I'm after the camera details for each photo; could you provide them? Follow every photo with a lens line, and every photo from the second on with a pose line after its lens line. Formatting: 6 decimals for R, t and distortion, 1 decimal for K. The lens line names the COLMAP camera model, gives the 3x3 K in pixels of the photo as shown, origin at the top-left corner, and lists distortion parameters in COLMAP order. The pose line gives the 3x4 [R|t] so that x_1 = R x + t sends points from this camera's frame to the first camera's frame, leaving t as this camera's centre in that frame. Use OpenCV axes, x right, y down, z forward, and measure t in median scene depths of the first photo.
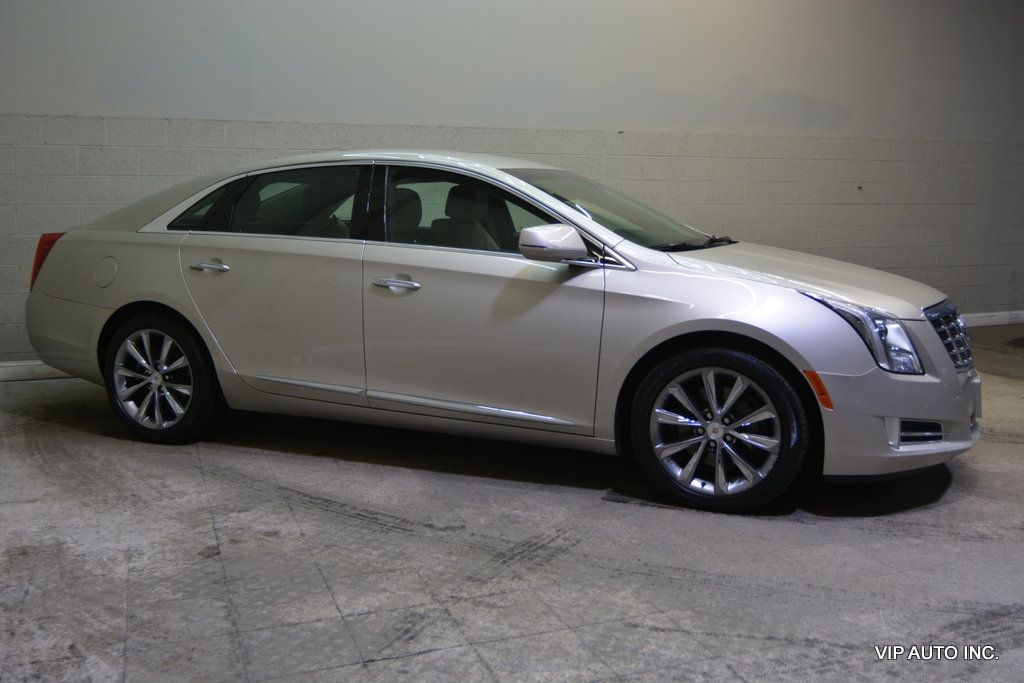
lens RADIAL K [[990.0, 0, 518.6], [0, 990.0, 334.2], [0, 0, 1]] dist [-0.029237, 0.000000]
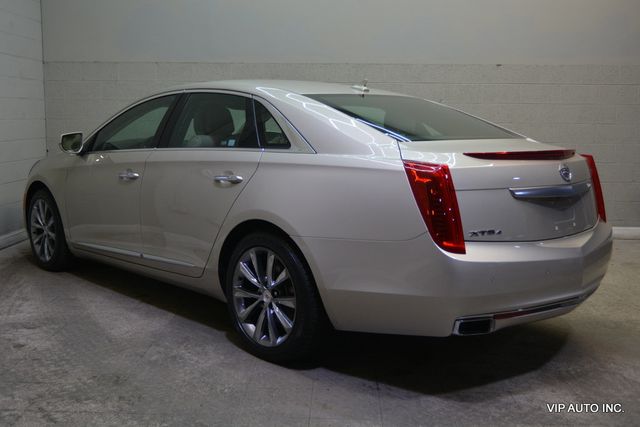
lens RADIAL K [[698.5, 0, 313.9], [0, 698.5, 209.5], [0, 0, 1]] dist [-0.017596, 0.000000]
pose [[0.918767, 0.058761, -0.390402, 0.506309], [-0.060138, 0.998152, 0.008707, -0.032667], [0.390193, 0.015478, 0.920603, 0.207543]]
